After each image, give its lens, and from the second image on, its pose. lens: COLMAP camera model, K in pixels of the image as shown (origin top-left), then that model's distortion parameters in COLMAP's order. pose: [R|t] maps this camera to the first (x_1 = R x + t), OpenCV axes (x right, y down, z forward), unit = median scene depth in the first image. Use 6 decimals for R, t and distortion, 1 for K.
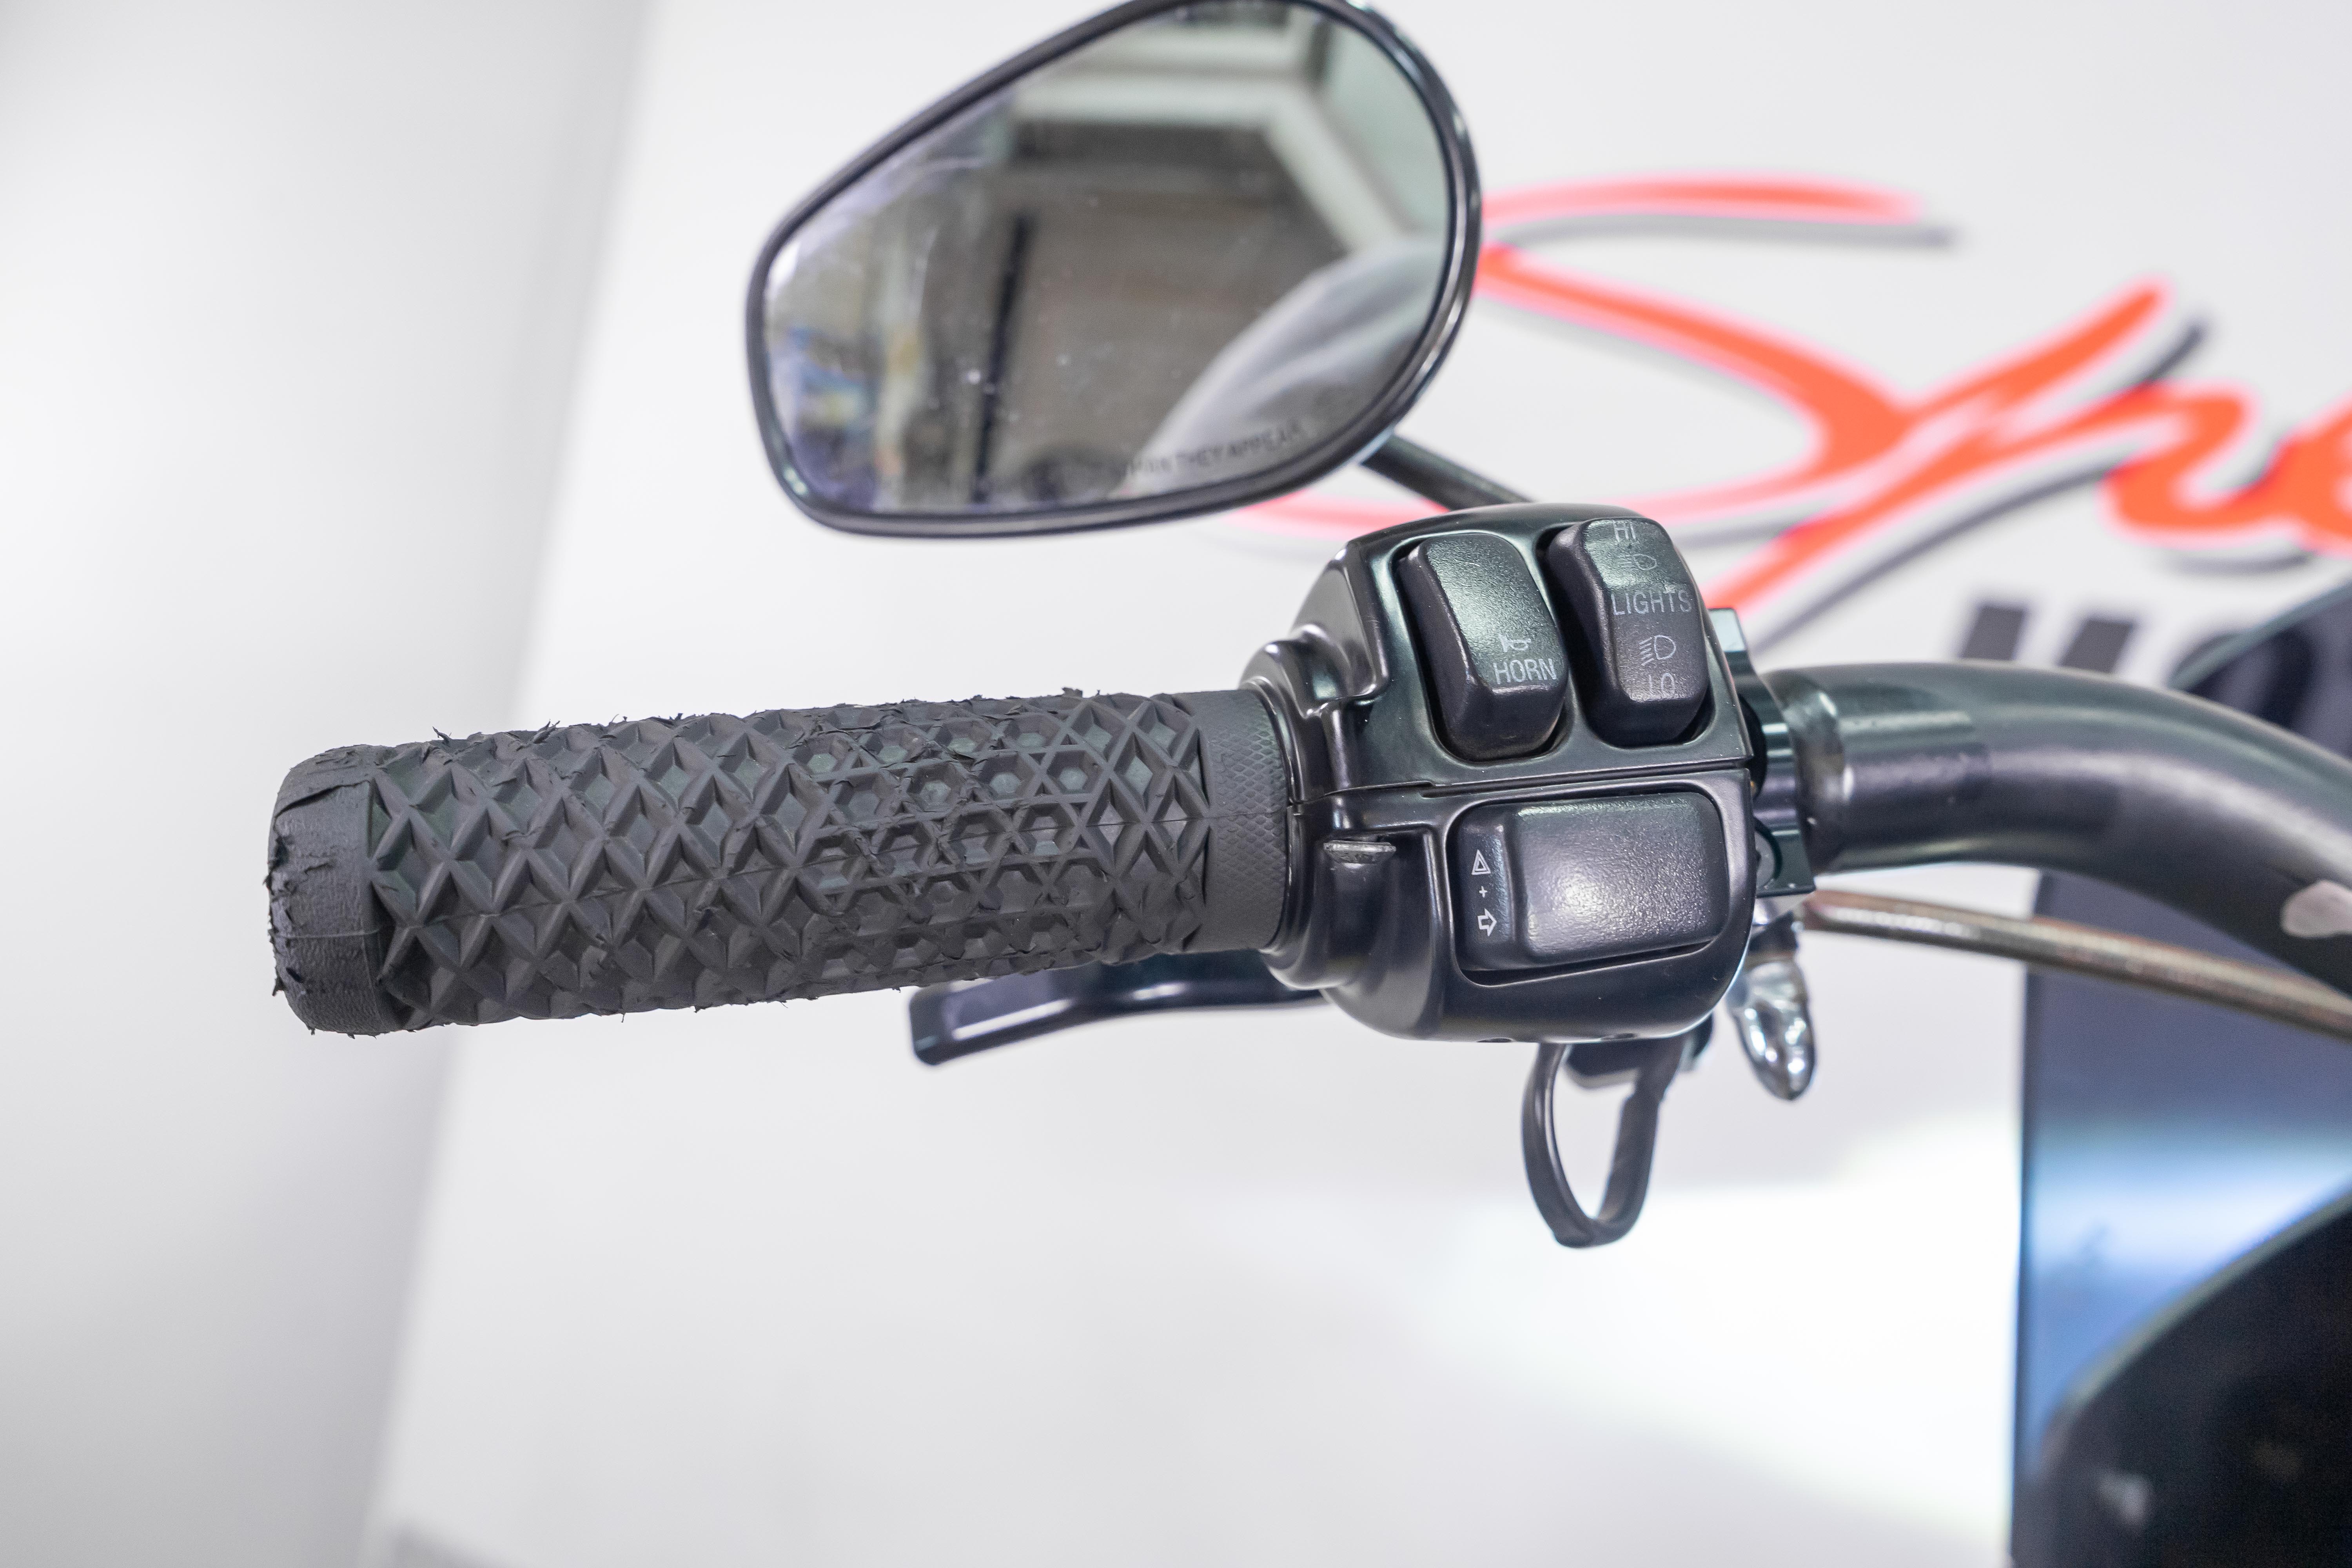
lens RADIAL K [[1853.4, 0, 1173.1], [0, 1853.4, 818.8], [0, 0, 1]] dist [-0.000328, -0.000489]
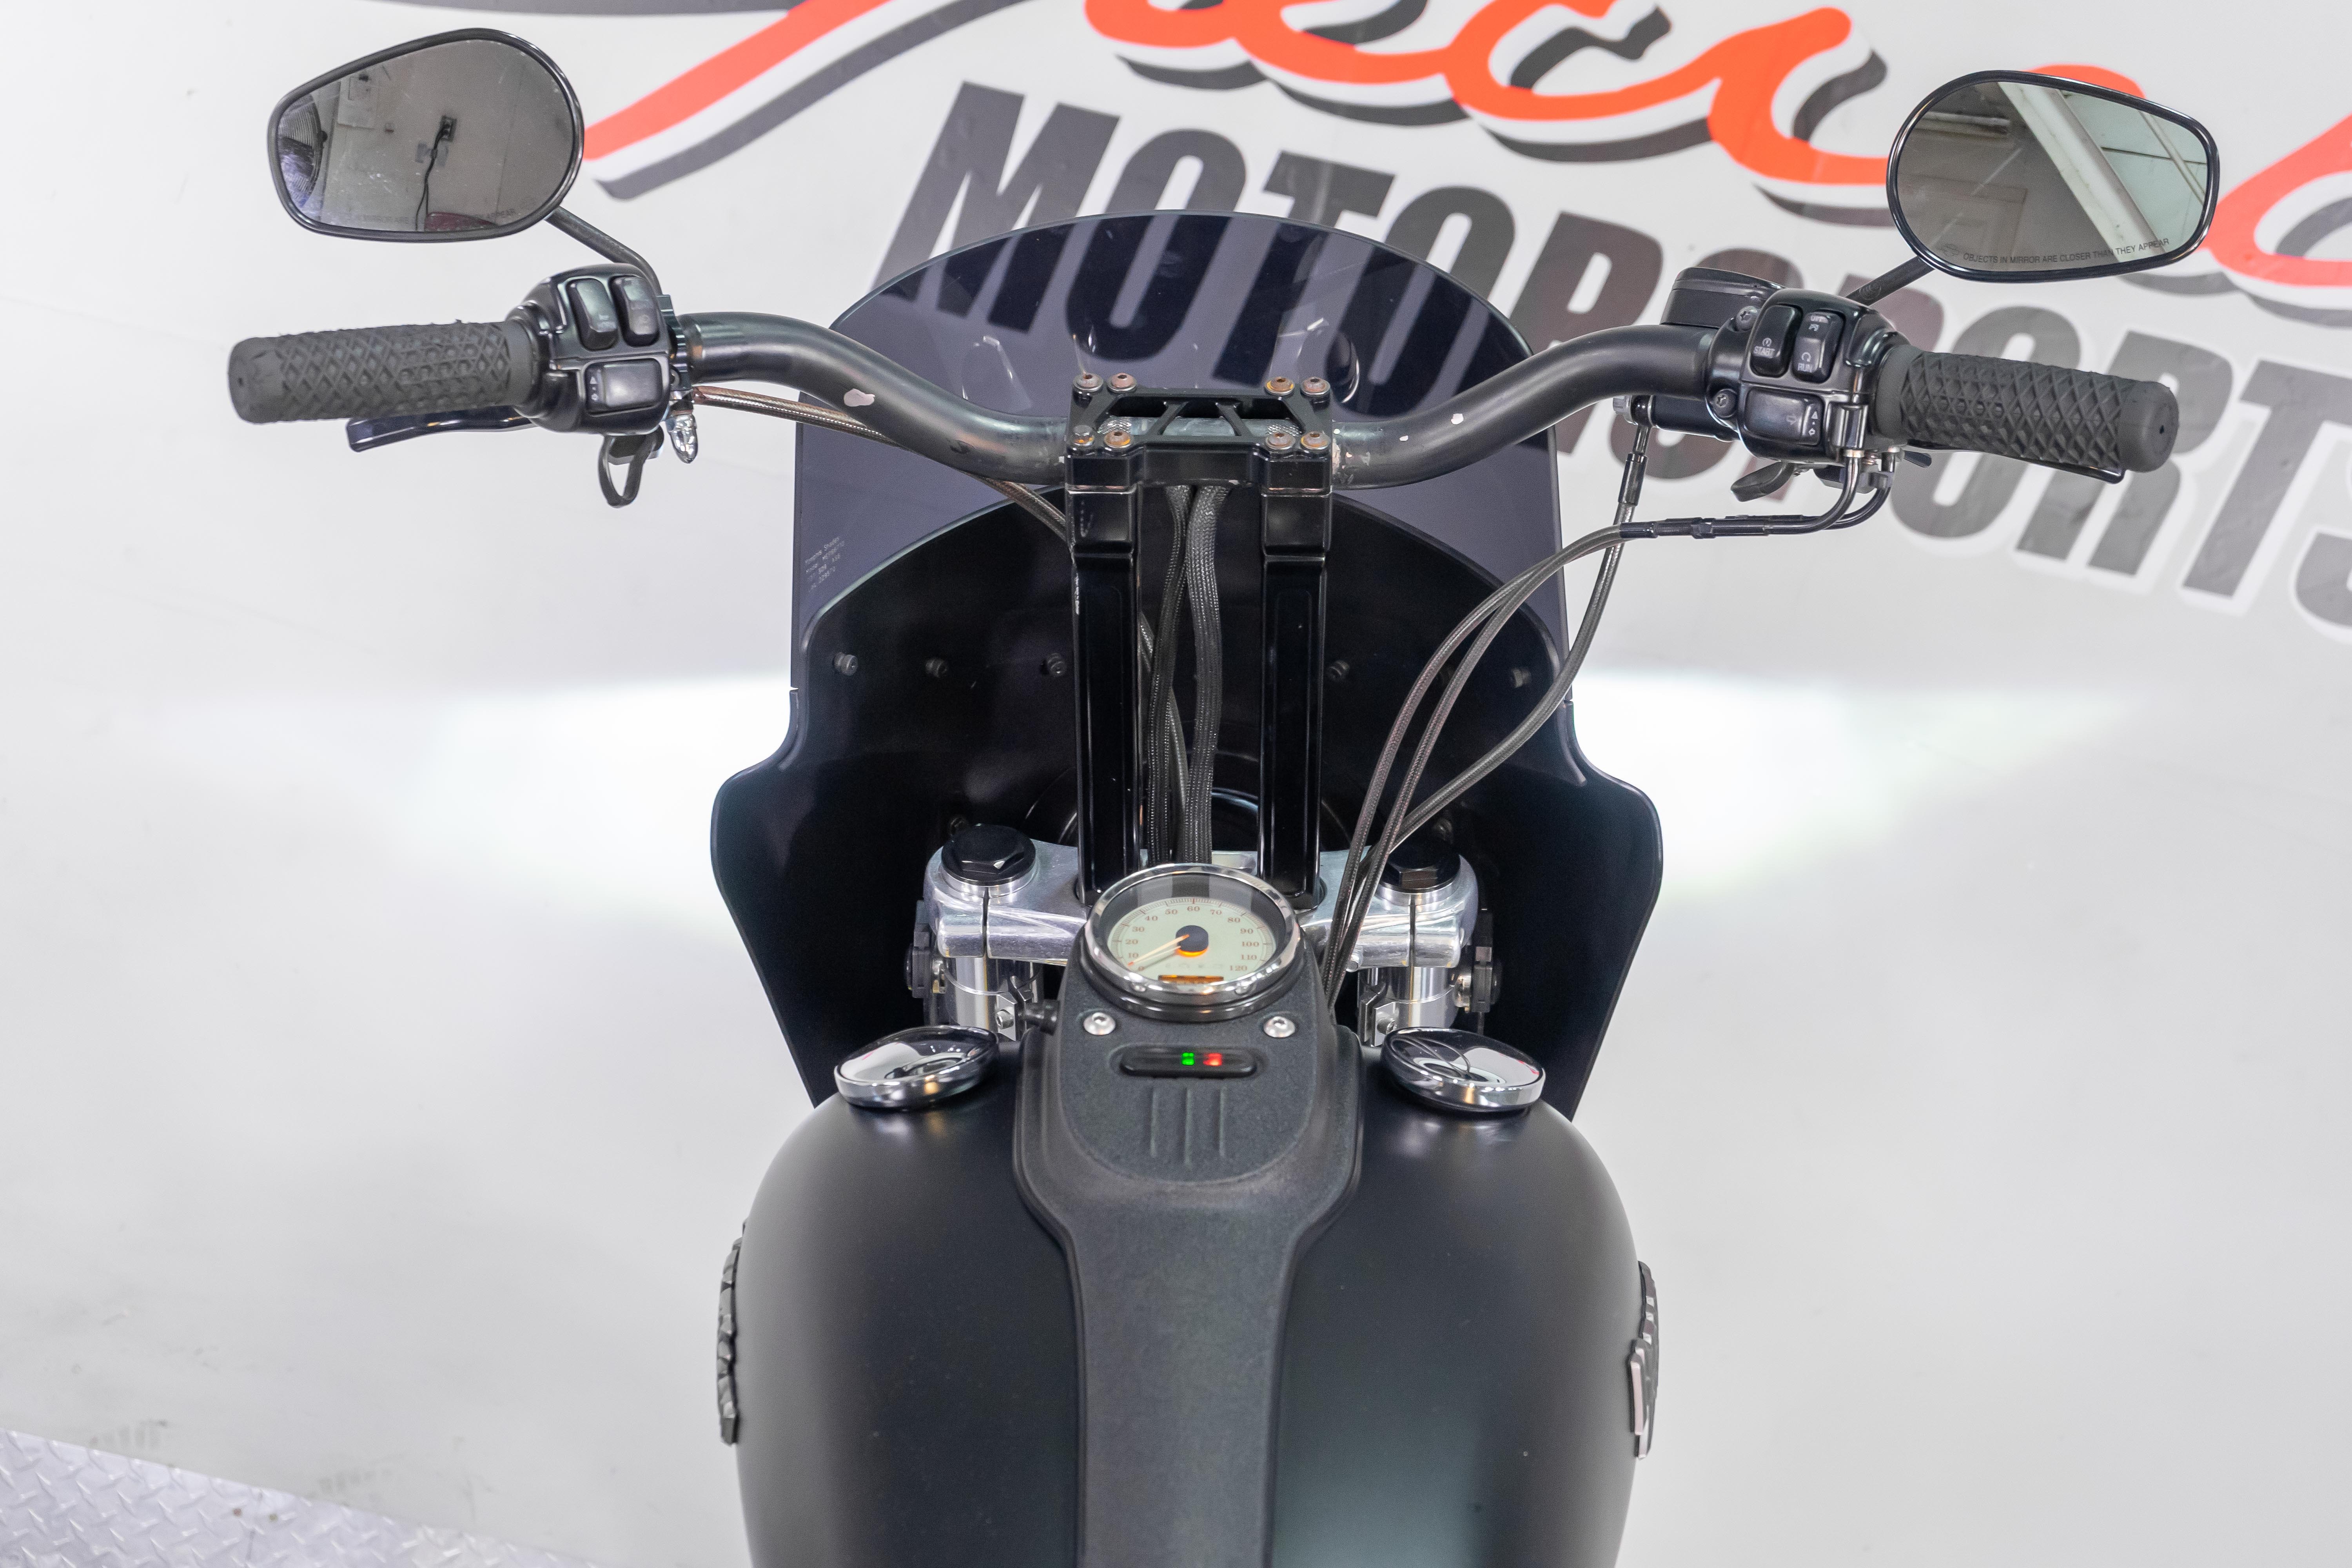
lens RADIAL K [[3473.7, 0, 1176.0], [0, 3473.7, 784.0], [0, 0, 1]] dist [0.019383, 0.096367]
pose [[0.918225, -0.027814, 0.395082, -1.293933], [-0.036366, 0.987397, 0.154031, -0.246715], [-0.394387, -0.155803, 0.905641, -4.945295]]
